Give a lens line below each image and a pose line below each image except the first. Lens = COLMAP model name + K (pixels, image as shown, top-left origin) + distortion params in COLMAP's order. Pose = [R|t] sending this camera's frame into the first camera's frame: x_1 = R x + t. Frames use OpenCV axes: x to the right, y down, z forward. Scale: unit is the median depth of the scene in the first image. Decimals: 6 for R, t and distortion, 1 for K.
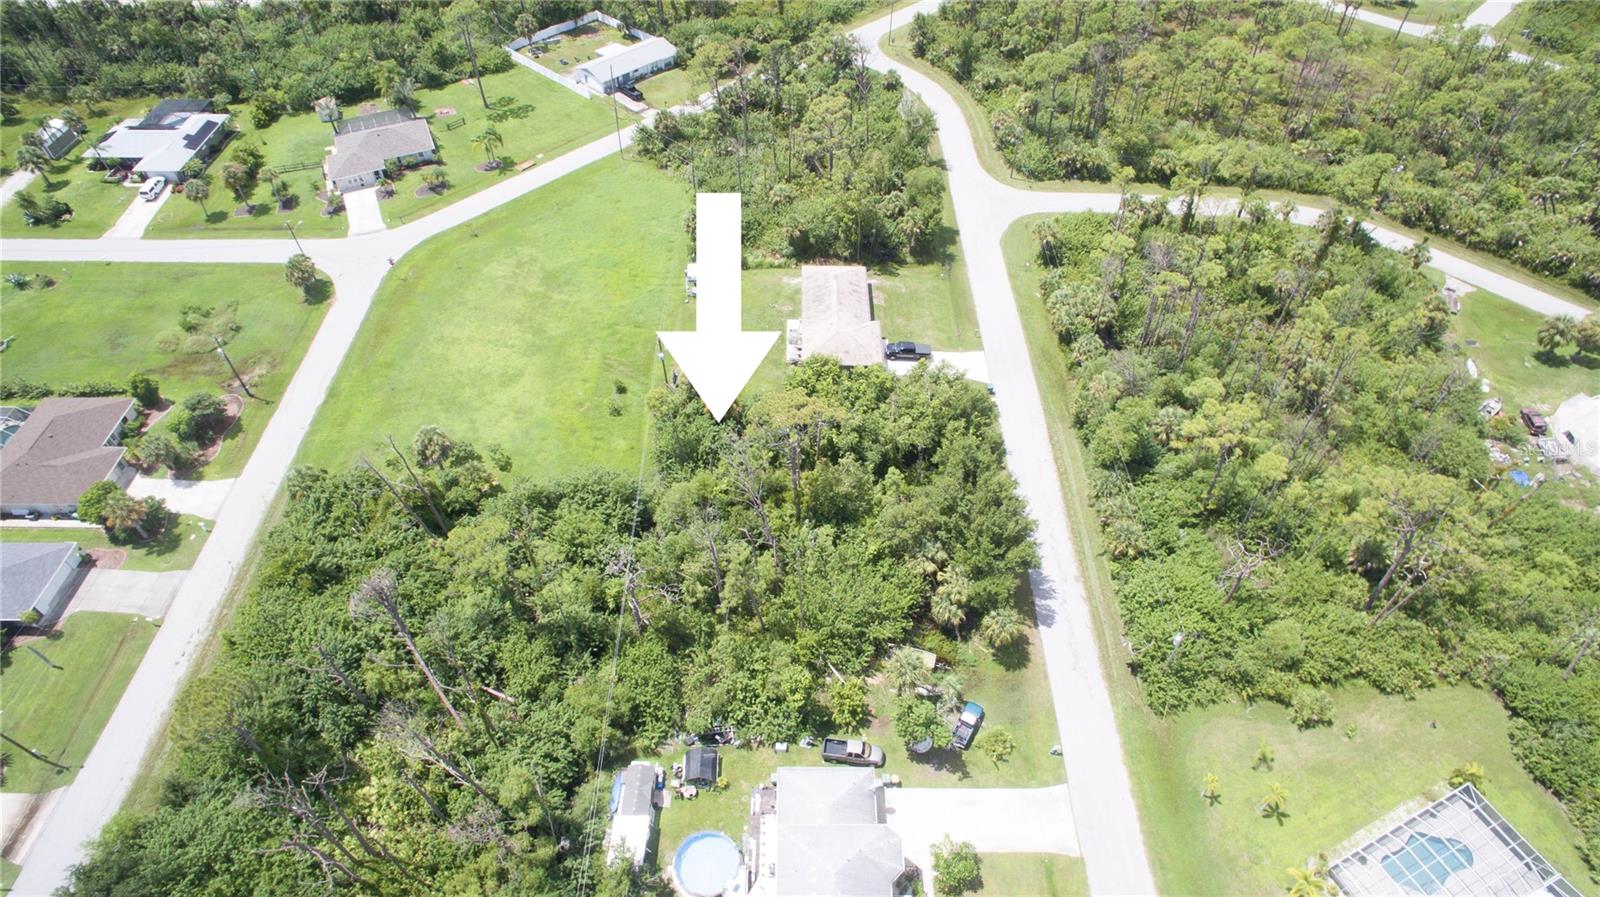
lens RADIAL K [[929.1, 0, 800.8], [0, 929.1, 441.3], [0, 0, 1]] dist [-0.127015, 0.089899]
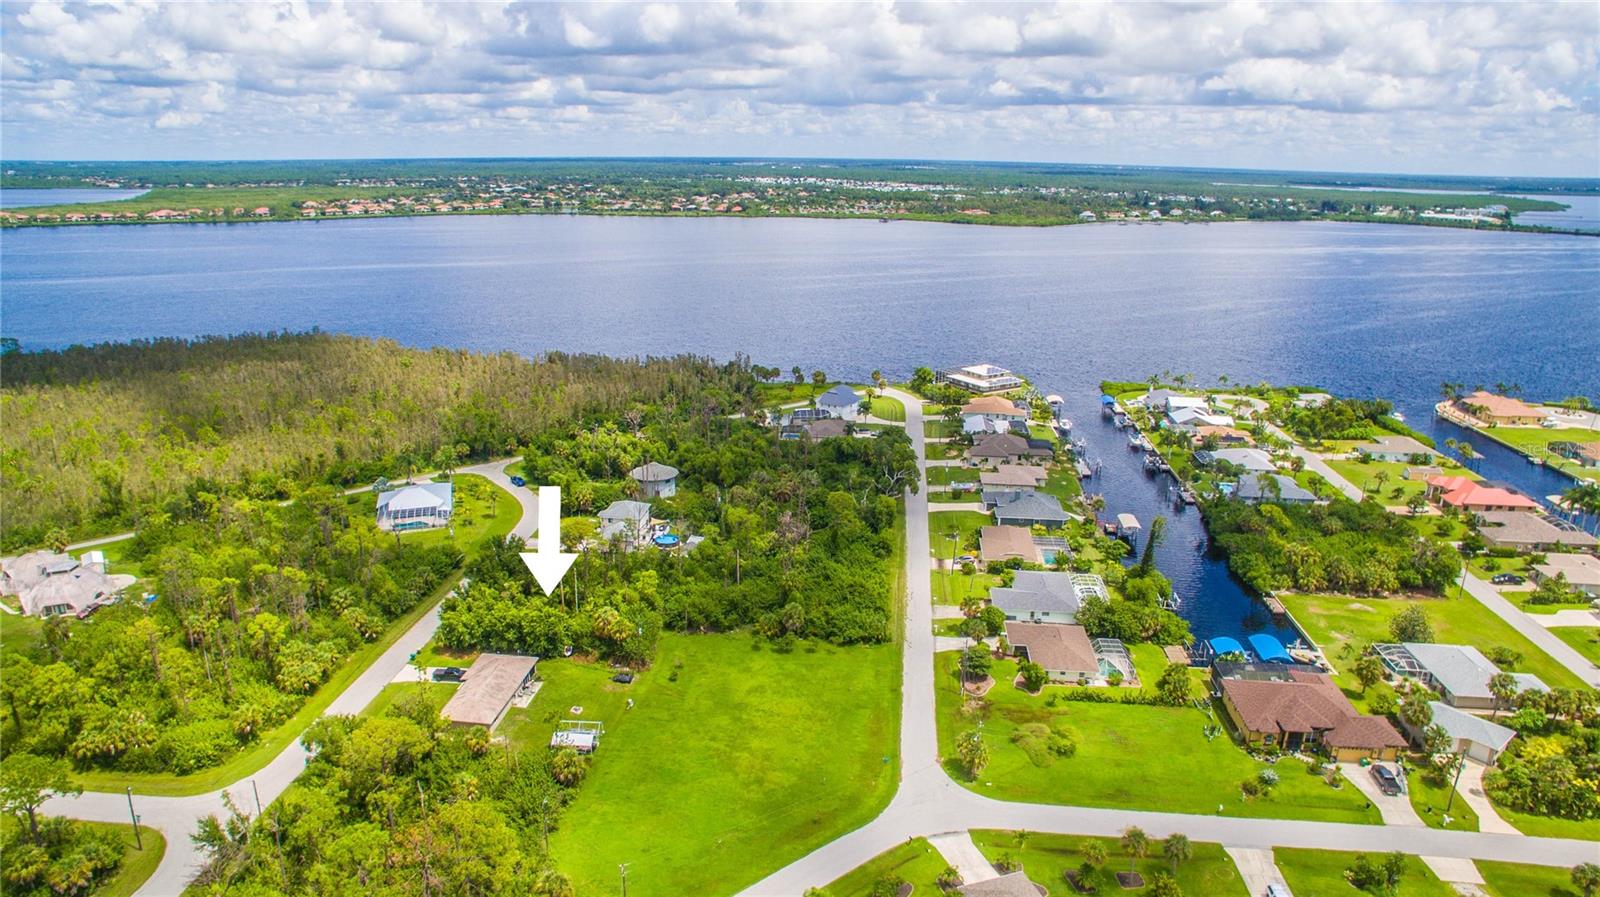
lens RADIAL K [[994.4, 0, 790.8], [0, 994.4, 454.4], [0, 0, 1]] dist [-0.126039, 0.088417]
pose [[-0.993650, -0.048881, 0.101346, -0.495648], [0.070563, 0.430874, 0.899649, -1.469820], [-0.087643, 0.901087, -0.424689, 1.305152]]
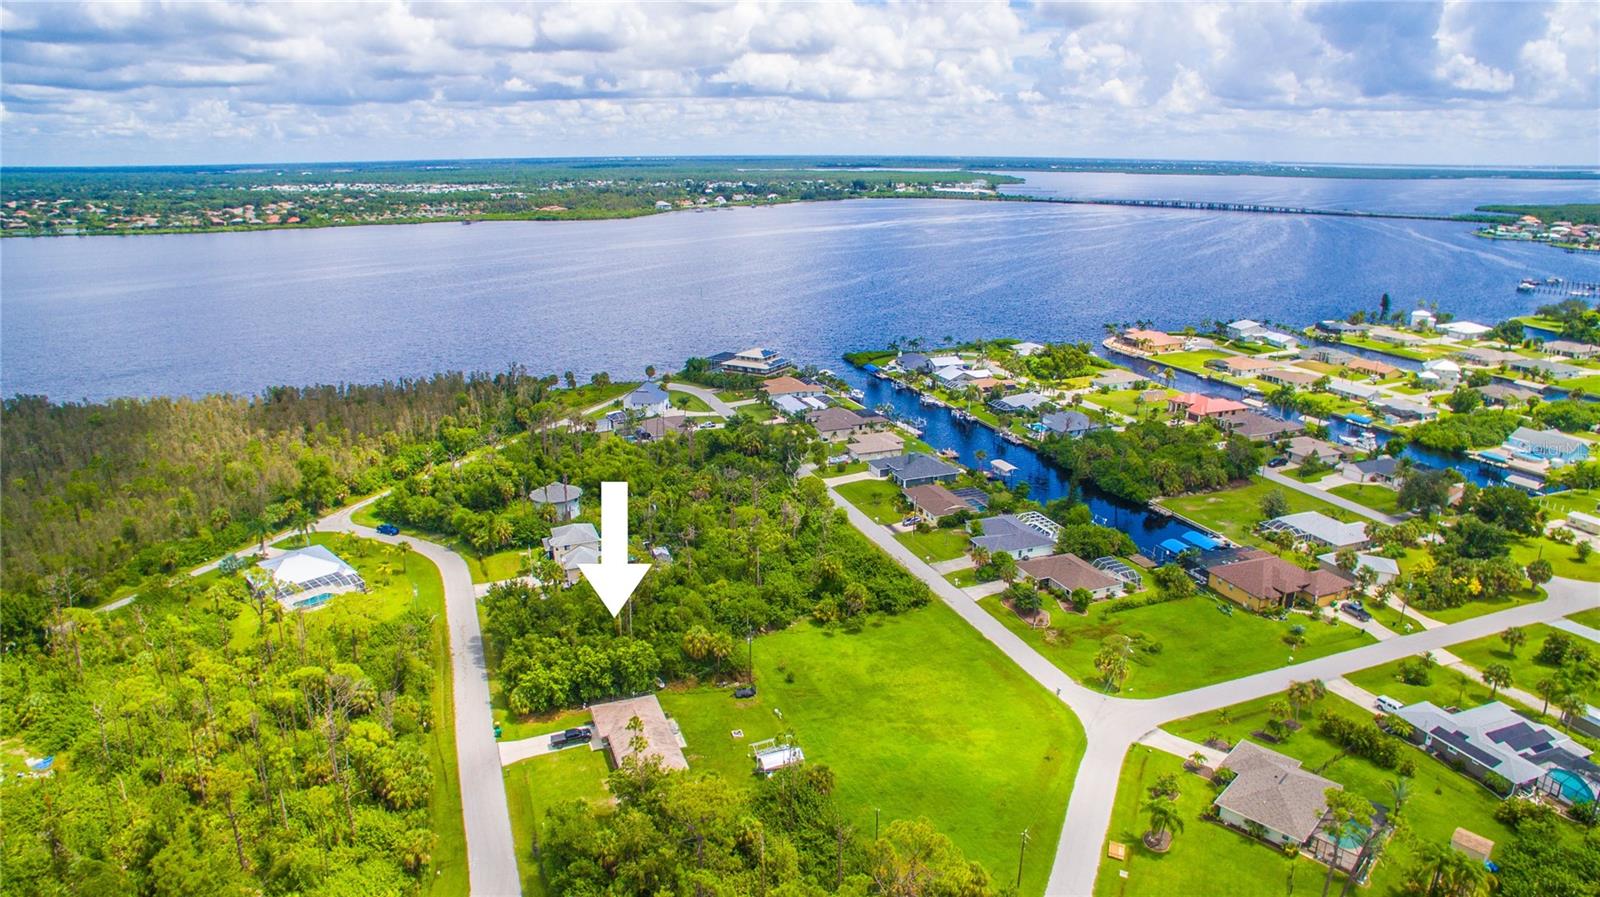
lens RADIAL K [[994.4, 0, 790.8], [0, 994.4, 454.4], [0, 0, 1]] dist [-0.126039, 0.088417]
pose [[-0.934282, 0.098828, -0.342563, 0.249567], [-0.267206, 0.442023, 0.856281, -1.399320], [0.236045, 0.891543, -0.386567, 1.262480]]
